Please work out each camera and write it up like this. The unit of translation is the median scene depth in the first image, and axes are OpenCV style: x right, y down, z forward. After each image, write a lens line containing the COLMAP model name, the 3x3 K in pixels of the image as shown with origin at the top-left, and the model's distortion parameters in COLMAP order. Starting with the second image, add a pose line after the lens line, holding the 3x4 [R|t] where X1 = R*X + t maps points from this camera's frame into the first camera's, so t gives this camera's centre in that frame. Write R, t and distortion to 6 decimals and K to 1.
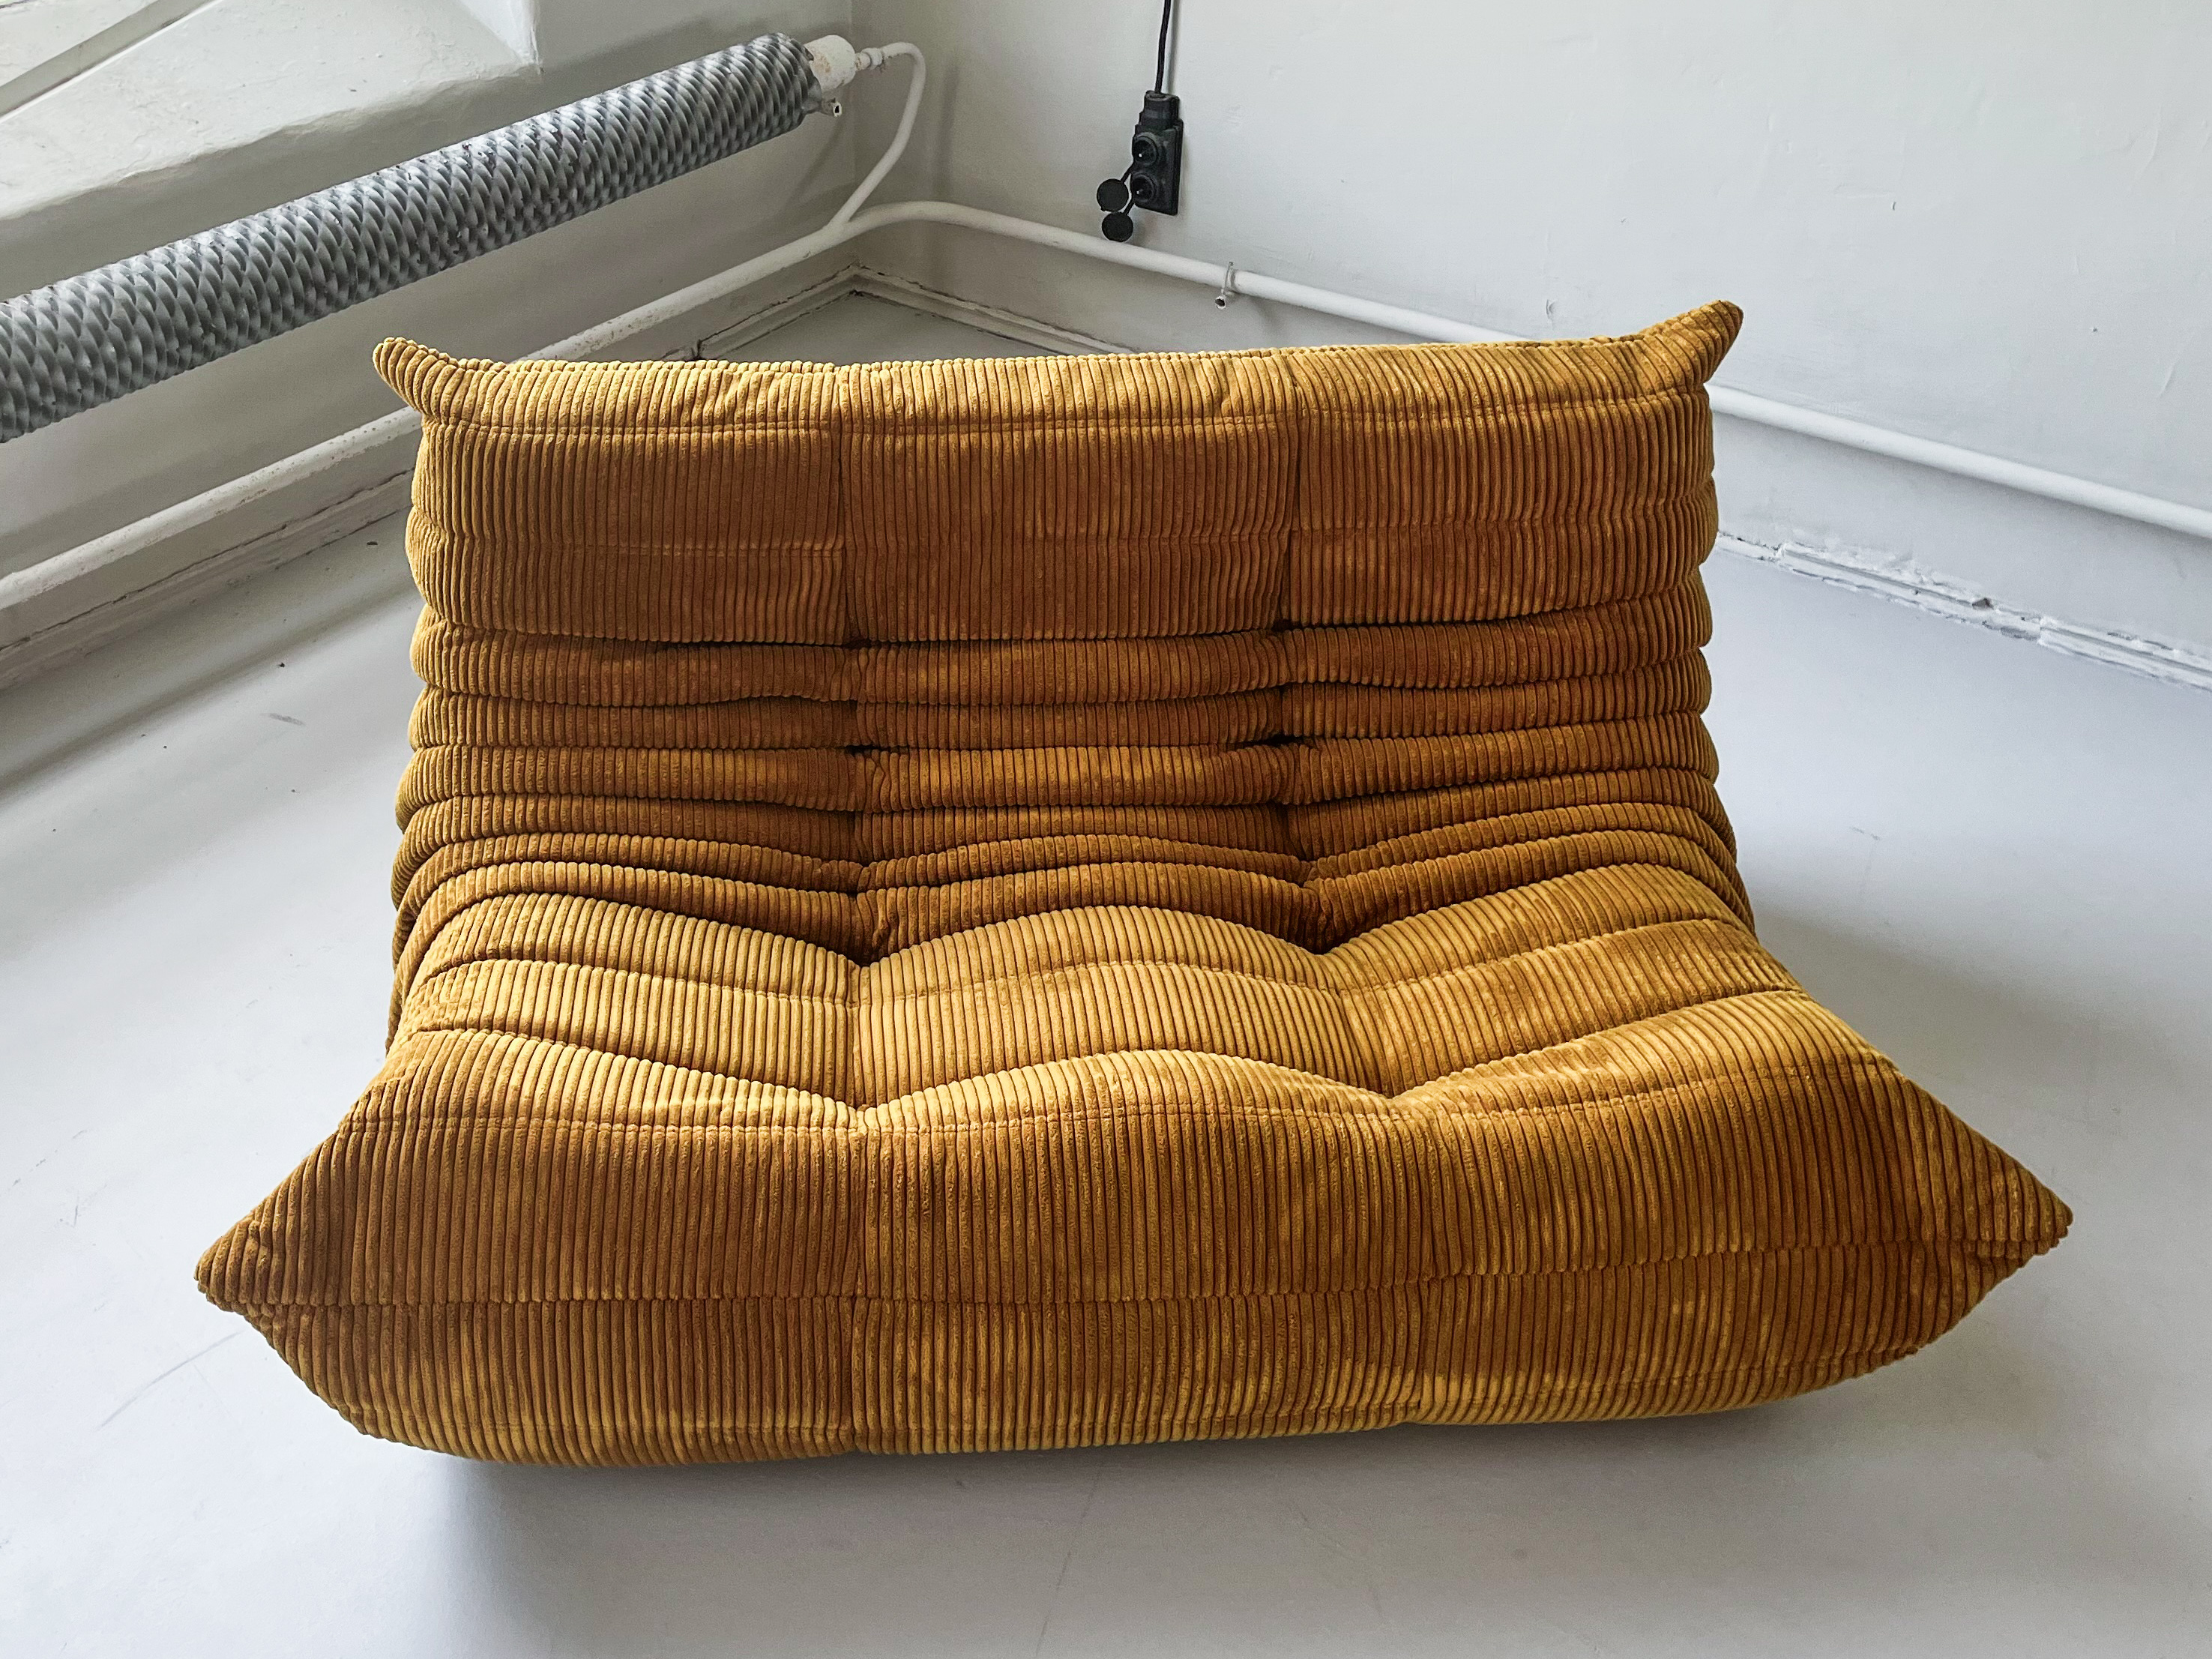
lens RADIAL K [[2275.7, 0, 1106.0], [0, 2275.7, 829.5], [0, 0, 1]] dist [0.106089, -0.024409]
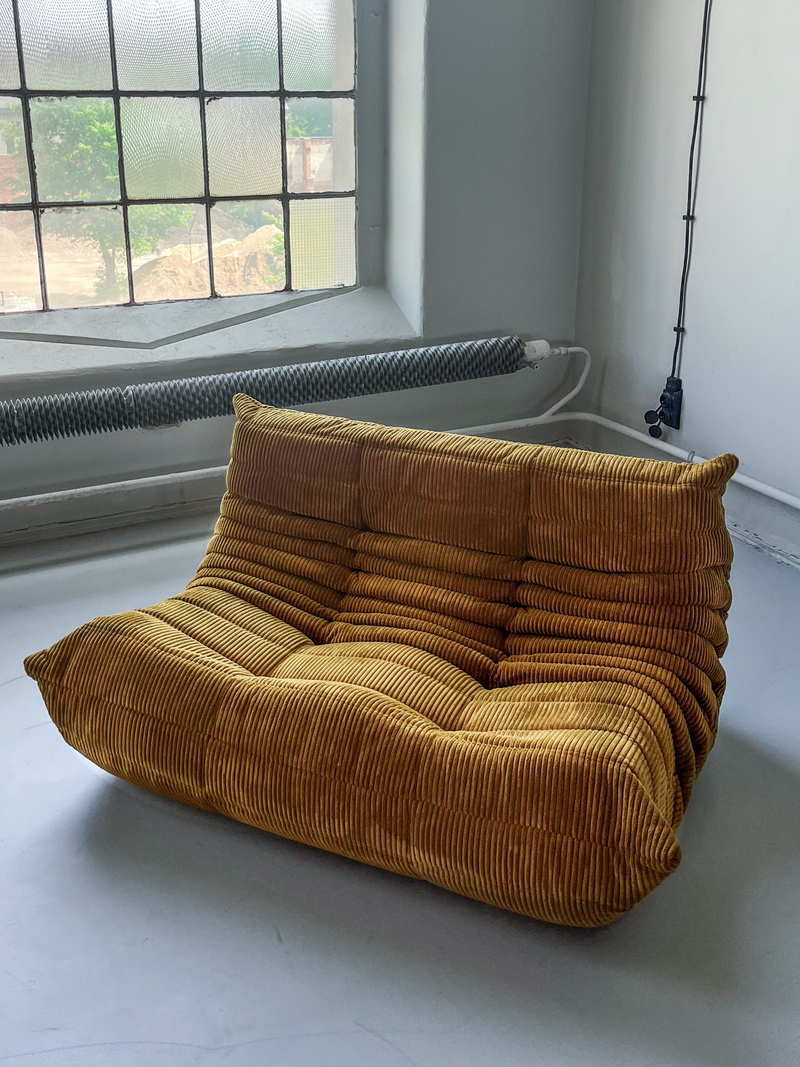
lens RADIAL K [[1097.7, 0, 401.2], [0, 1097.7, 495.2], [0, 0, 1]] dist [0.106089, -0.024409]
pose [[0.867209, 0.166774, -0.469185, 0.516534], [-0.271906, 0.947966, -0.165613, 0.077713], [0.417152, 0.271196, 0.867431, -0.064102]]
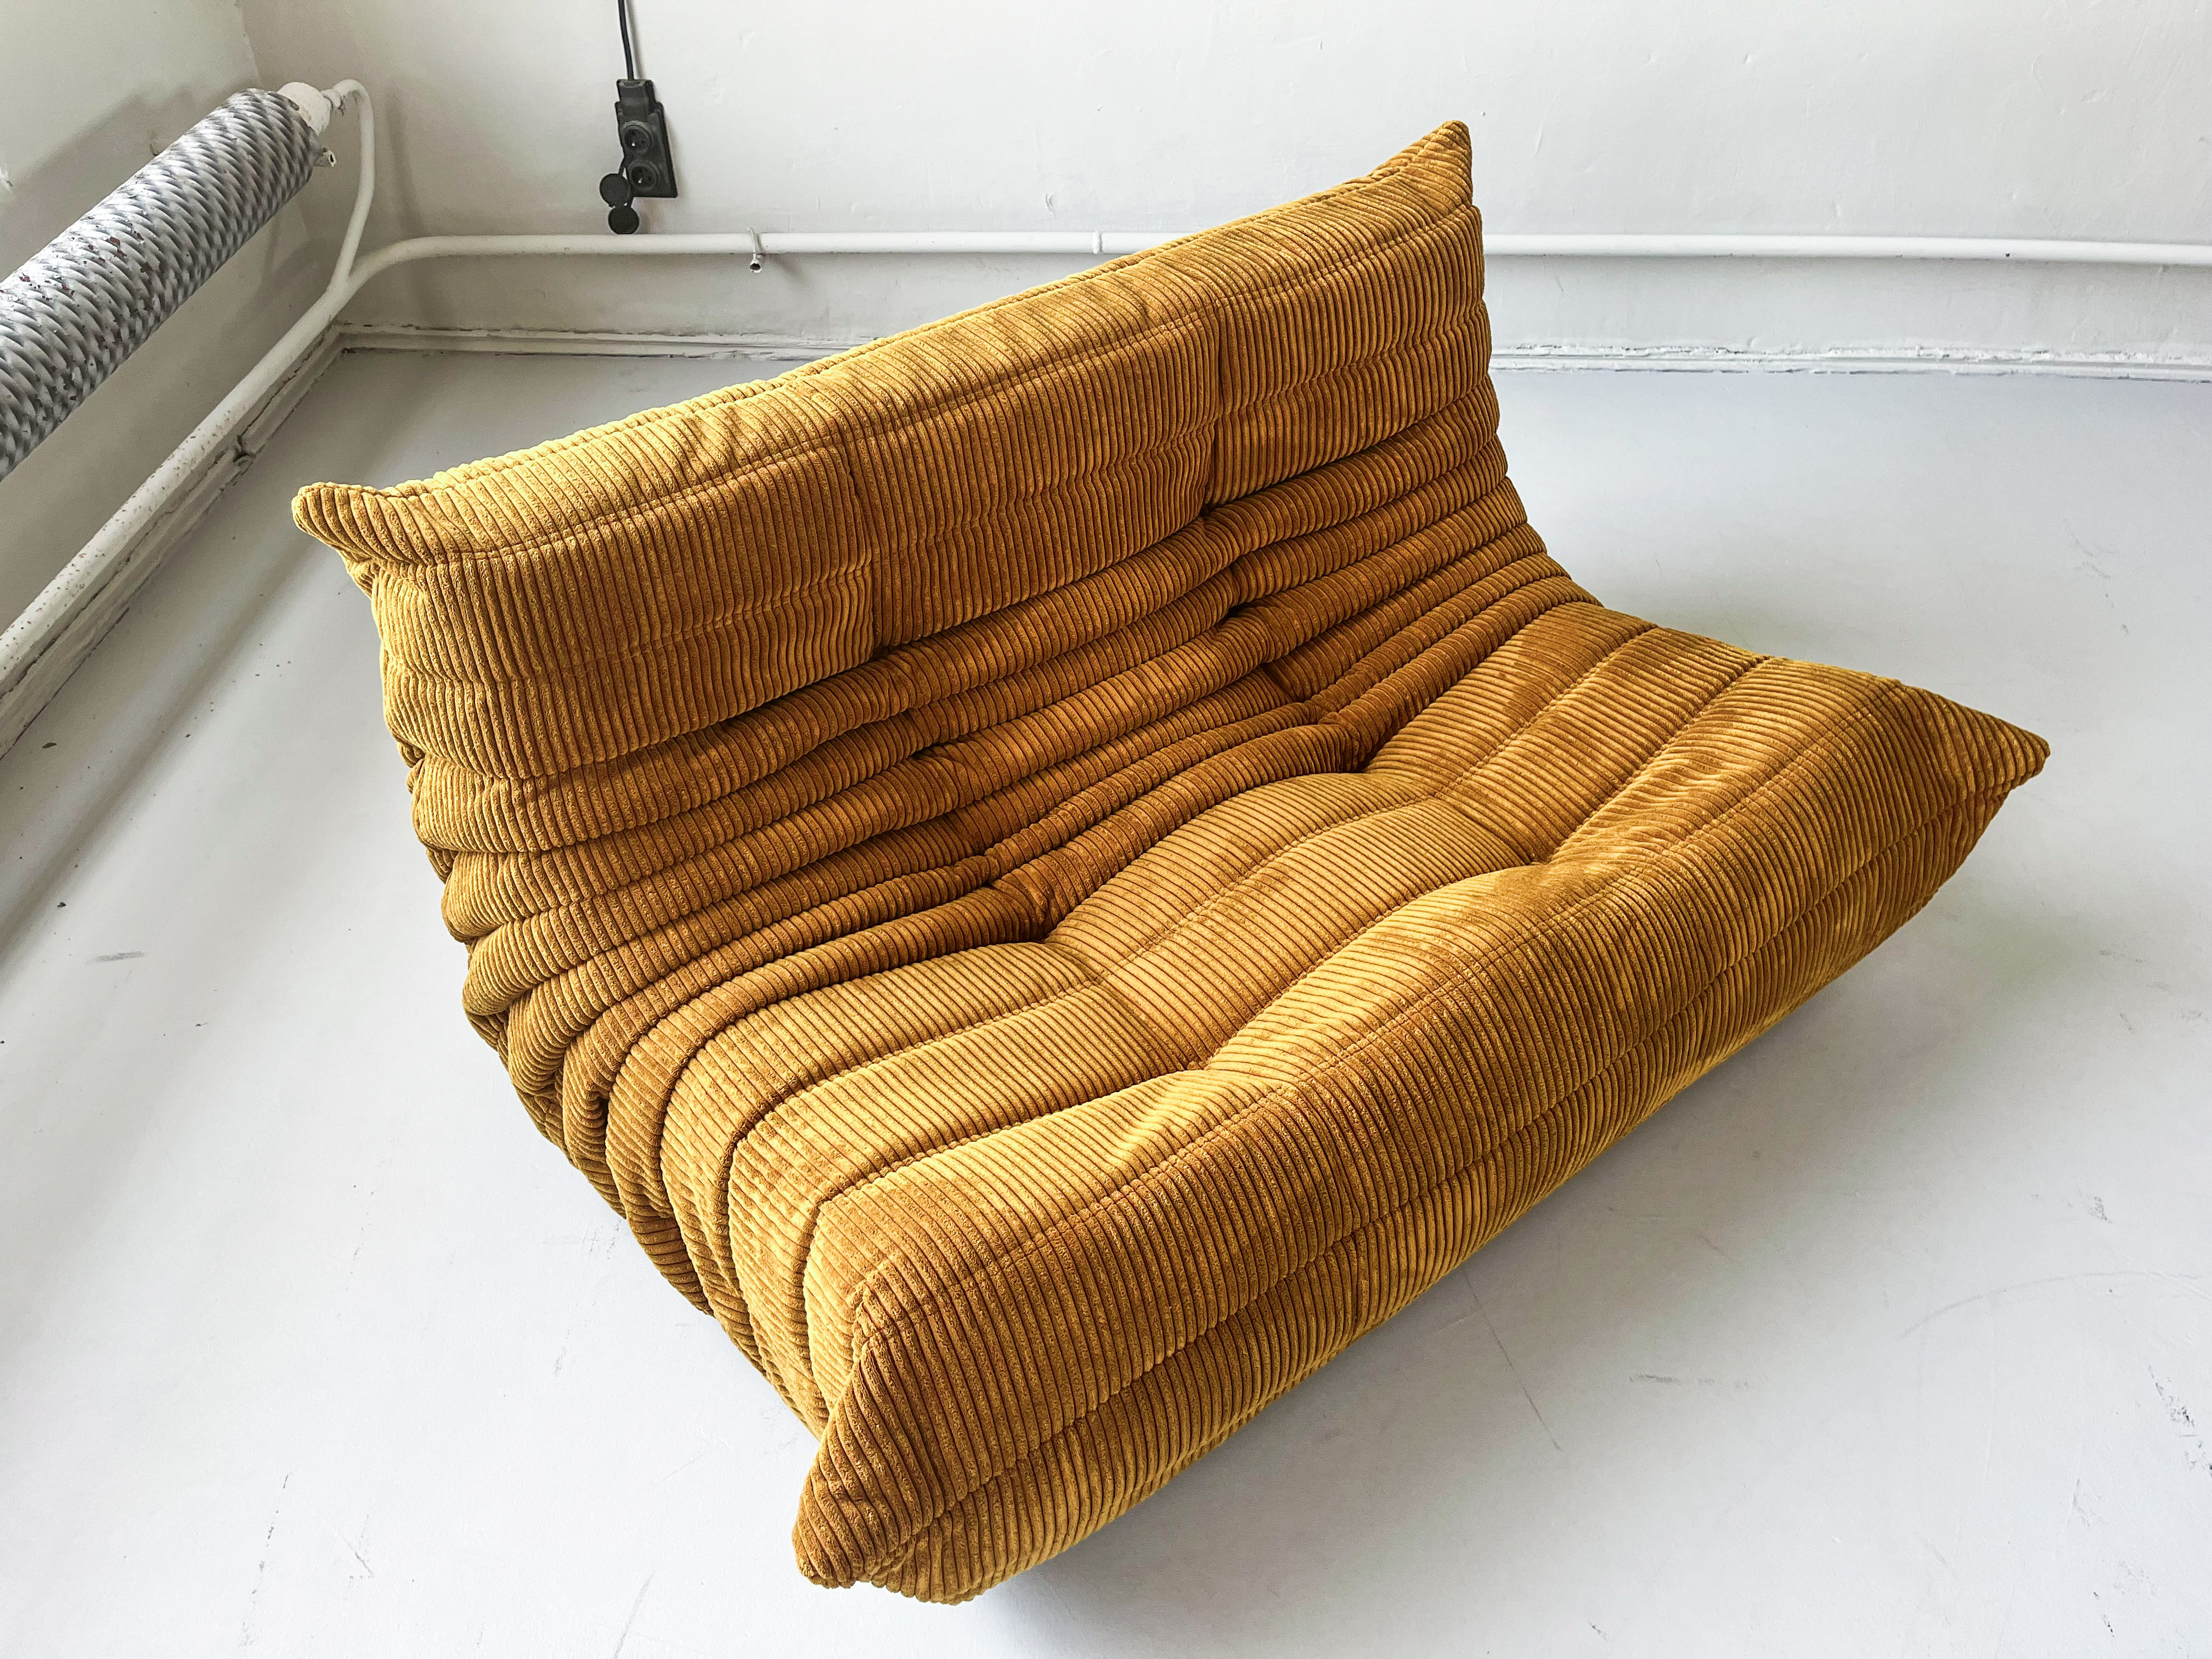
lens RADIAL K [[1603.0, 0, 1177.9], [0, 1603.0, 889.4], [0, 0, 1]] dist [0.043484, -0.028230]
pose [[0.828208, -0.394005, 0.398535, -0.336740], [0.325750, 0.917118, 0.229742, -0.110573], [-0.456024, -0.060451, 0.887912, 0.324568]]
